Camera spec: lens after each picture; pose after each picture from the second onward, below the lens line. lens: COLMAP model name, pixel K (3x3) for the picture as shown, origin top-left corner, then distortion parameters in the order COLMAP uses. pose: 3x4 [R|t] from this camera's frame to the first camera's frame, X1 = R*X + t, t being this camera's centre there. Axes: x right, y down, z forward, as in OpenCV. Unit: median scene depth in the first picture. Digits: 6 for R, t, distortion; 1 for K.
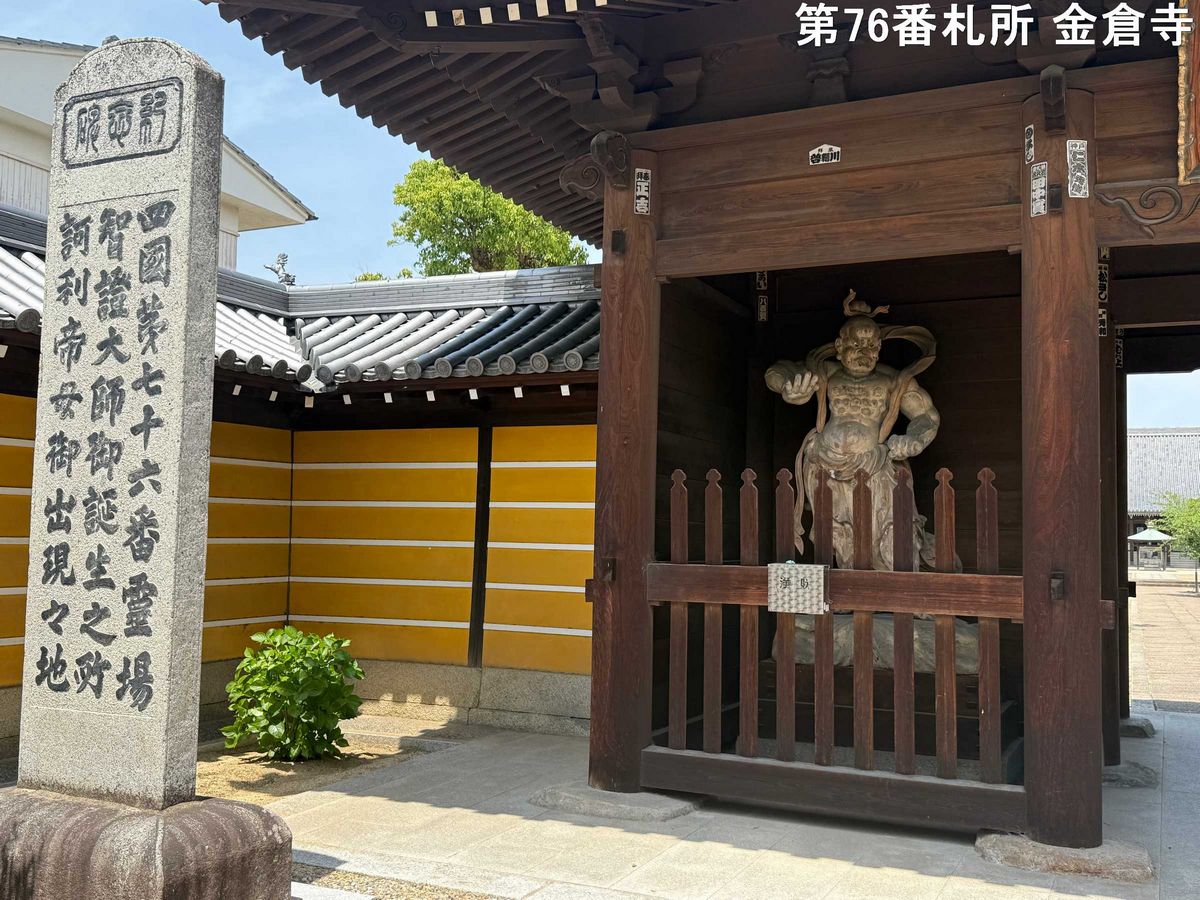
lens RADIAL K [[1207.7, 0, 600.0], [0, 1207.7, 450.0], [0, 0, 1]] dist [0.154179, -0.310671]
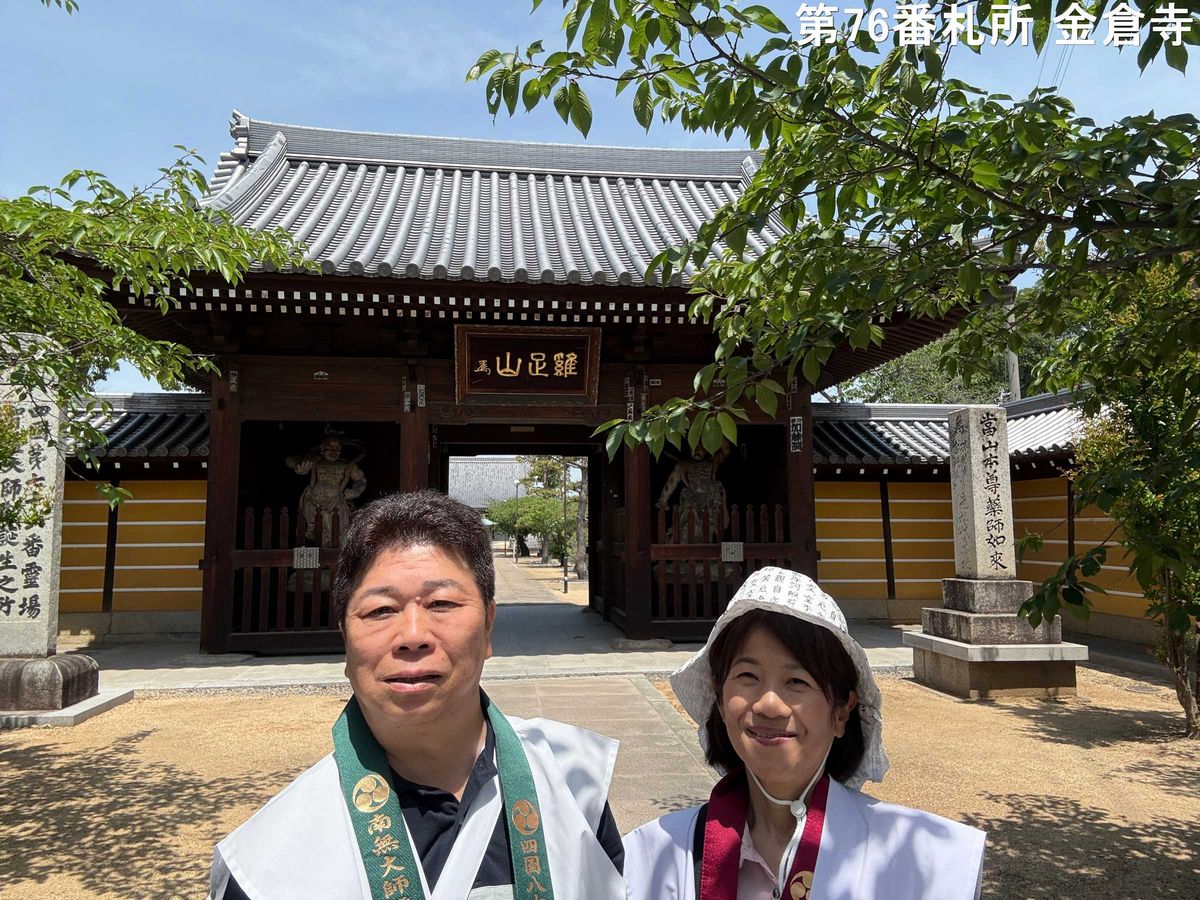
lens RADIAL K [[814.1, 0, 600.0], [0, 814.1, 450.0], [0, 0, 1]] dist [0.126181, -0.145543]
pose [[0.847659, 0.024585, 0.529972, -0.212409], [-0.013060, 0.999590, -0.025483, -0.063072], [-0.530381, 0.014680, 0.847632, -0.677326]]
